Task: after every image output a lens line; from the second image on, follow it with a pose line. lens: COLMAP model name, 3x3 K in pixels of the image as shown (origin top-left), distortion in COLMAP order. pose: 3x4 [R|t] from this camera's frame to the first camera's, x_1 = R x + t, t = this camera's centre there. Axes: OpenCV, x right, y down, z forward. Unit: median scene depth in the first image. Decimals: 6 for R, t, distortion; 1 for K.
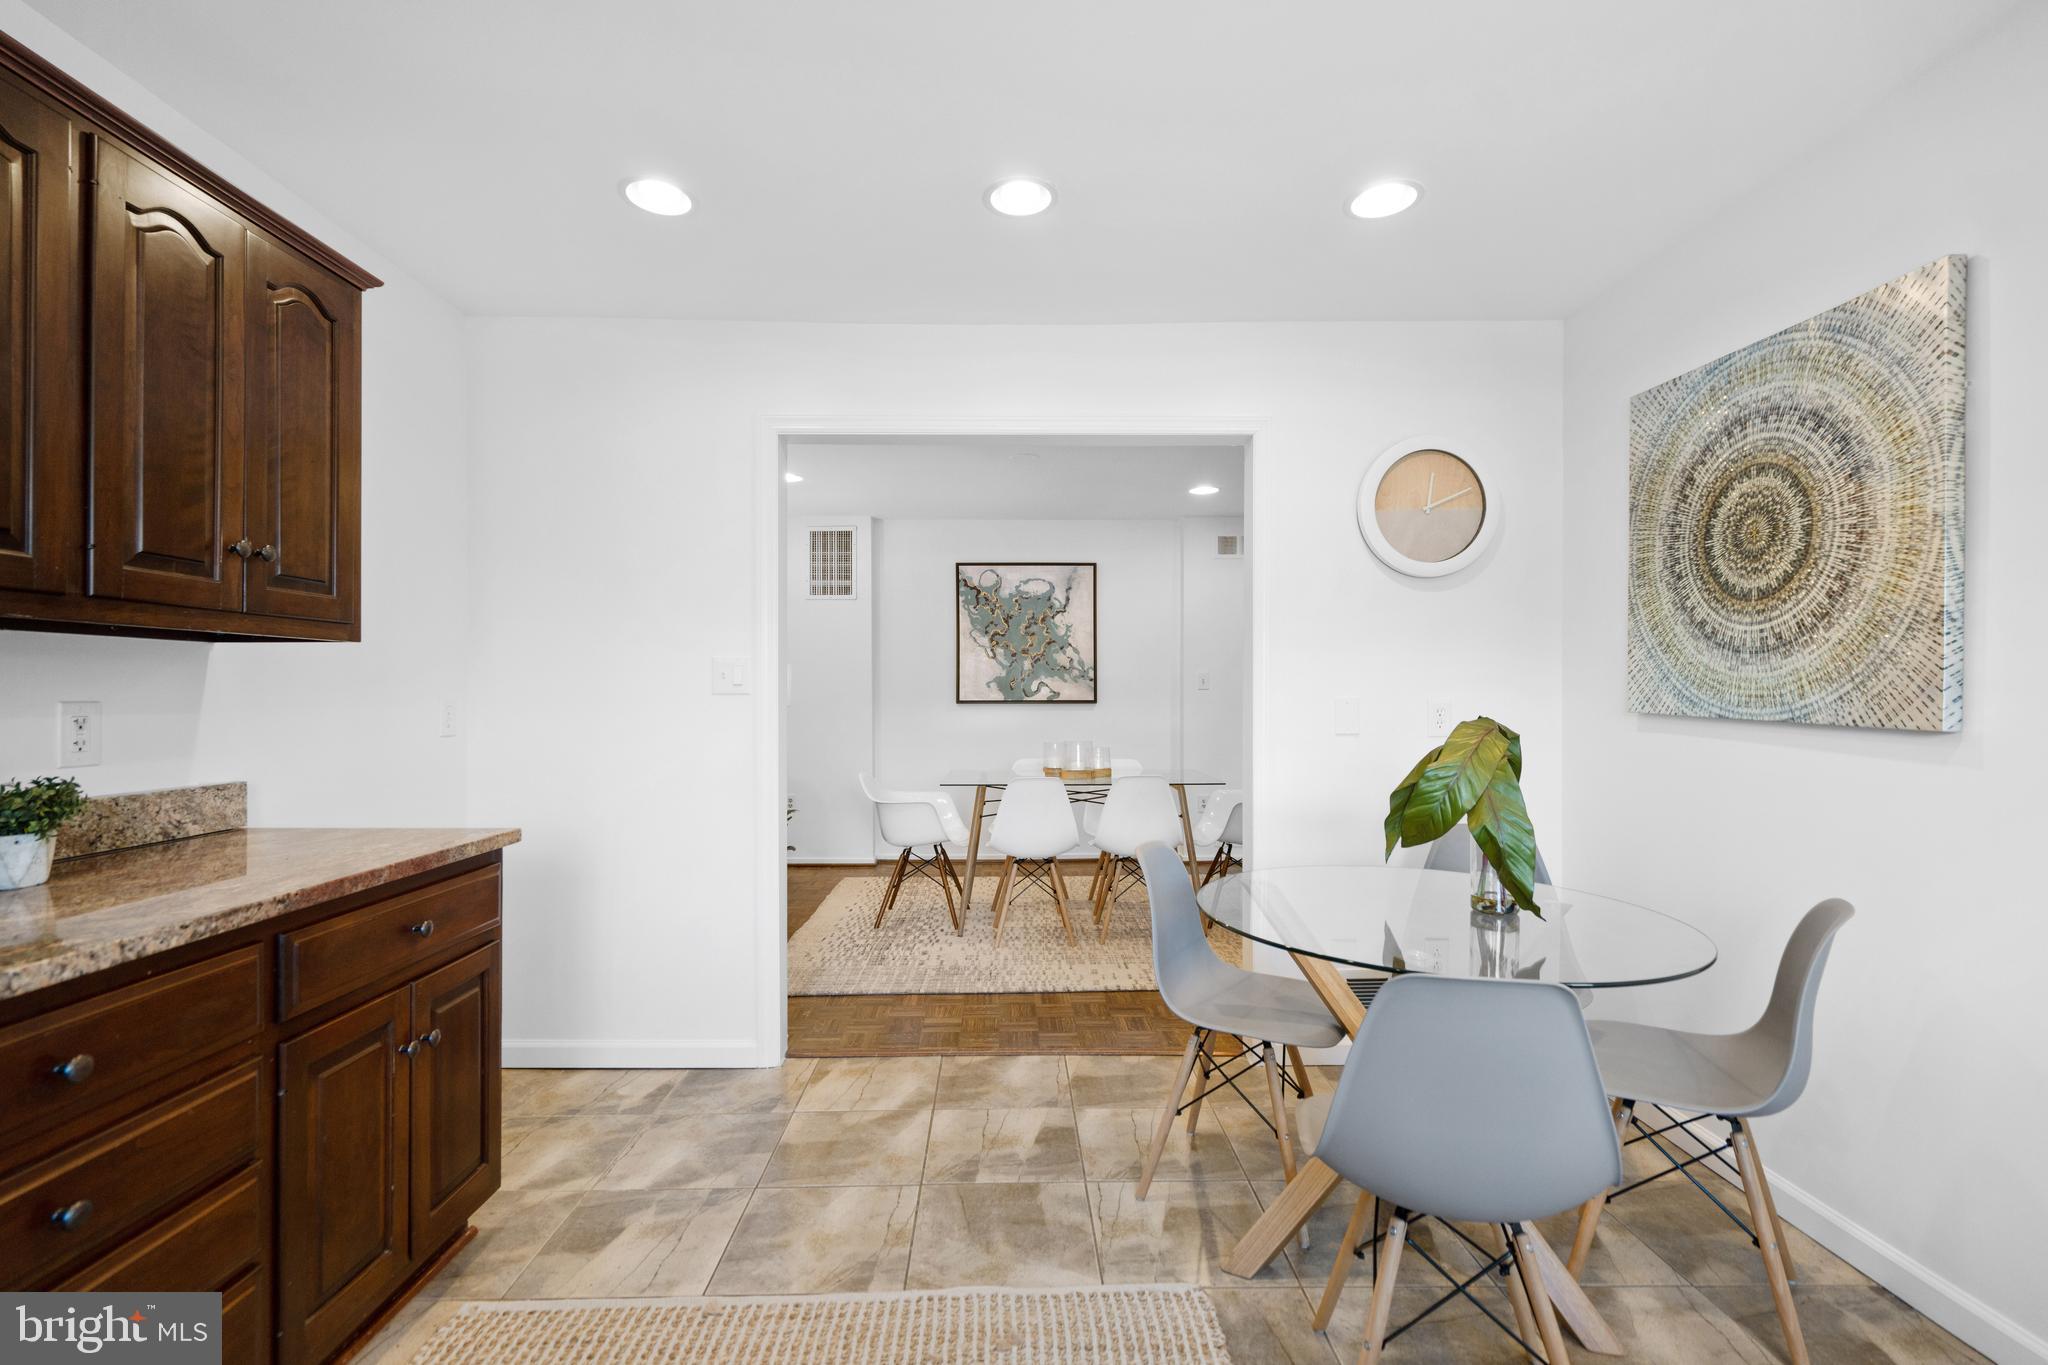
lens RADIAL K [[924.3, 0, 1008.9], [0, 924.3, 689.9], [0, 0, 1]] dist [-0.007082, 0.002739]
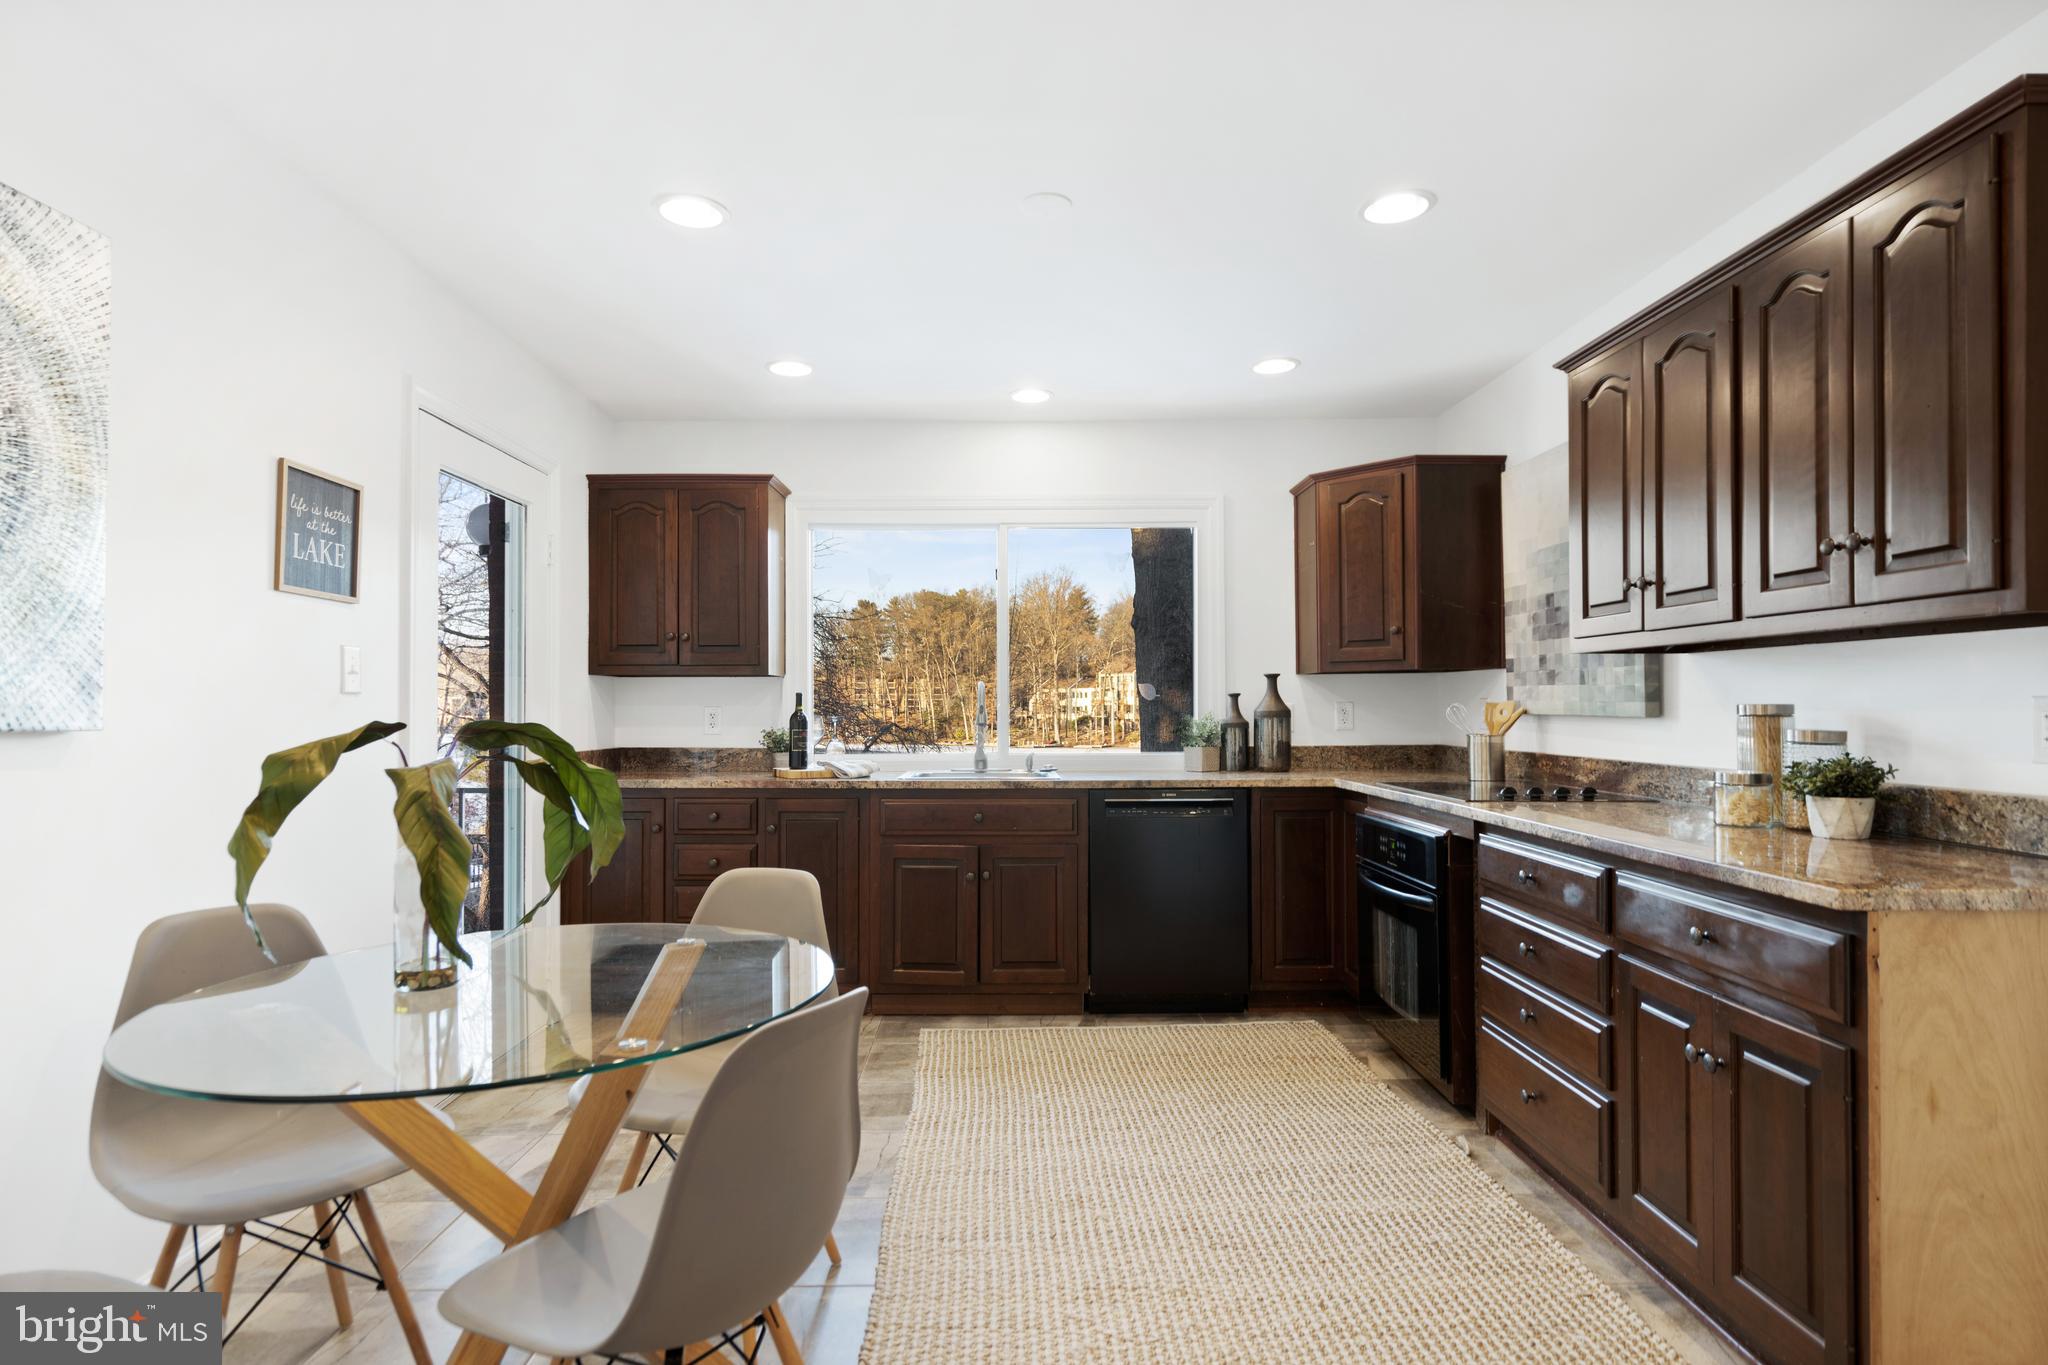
lens RADIAL K [[1092.7, 0, 1013.5], [0, 1092.7, 693.9], [0, 0, 1]] dist [0.017511, -0.000181]
pose [[-0.999994, 0.001518, -0.003118, 0.059273], [0.001555, 0.999929, -0.011839, 0.018190], [0.003100, -0.011844, -0.999925, 1.747640]]
